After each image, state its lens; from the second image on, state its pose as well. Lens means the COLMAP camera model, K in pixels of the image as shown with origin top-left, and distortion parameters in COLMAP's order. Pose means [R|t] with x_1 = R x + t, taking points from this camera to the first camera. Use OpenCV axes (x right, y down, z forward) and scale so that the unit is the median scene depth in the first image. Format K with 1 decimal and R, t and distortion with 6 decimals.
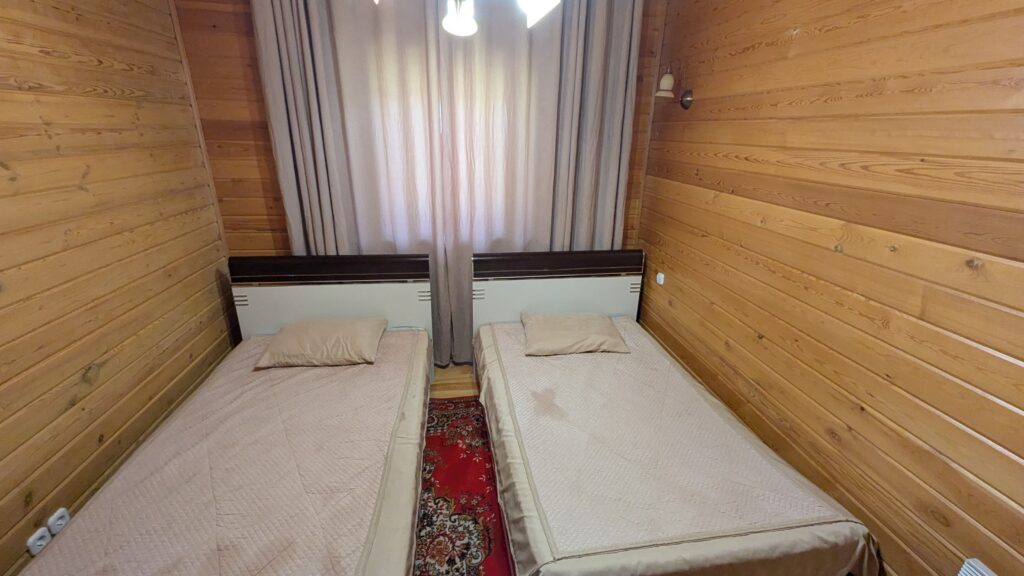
lens RADIAL K [[433.6, 0, 509.2], [0, 433.6, 287.1], [0, 0, 1]] dist [0.000220, -0.000188]
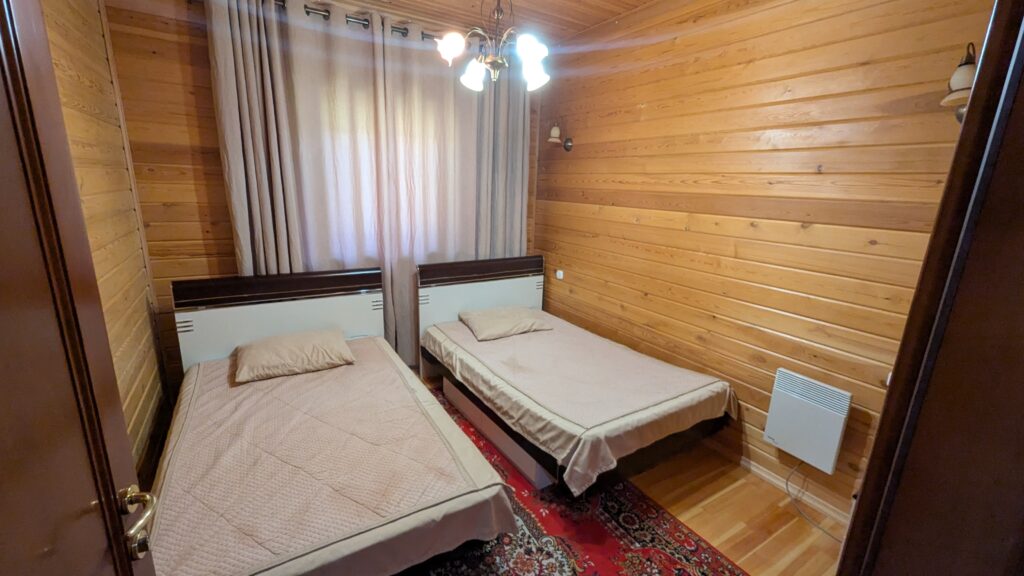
lens RADIAL K [[433.6, 0, 509.2], [0, 433.6, 287.1], [0, 0, 1]] dist [0.000220, -0.000188]
pose [[0.915479, -0.082547, 0.393807, -0.354921], [0.122579, 0.989423, -0.077563, 0.113654], [-0.383239, 0.119280, 0.915915, -0.169455]]
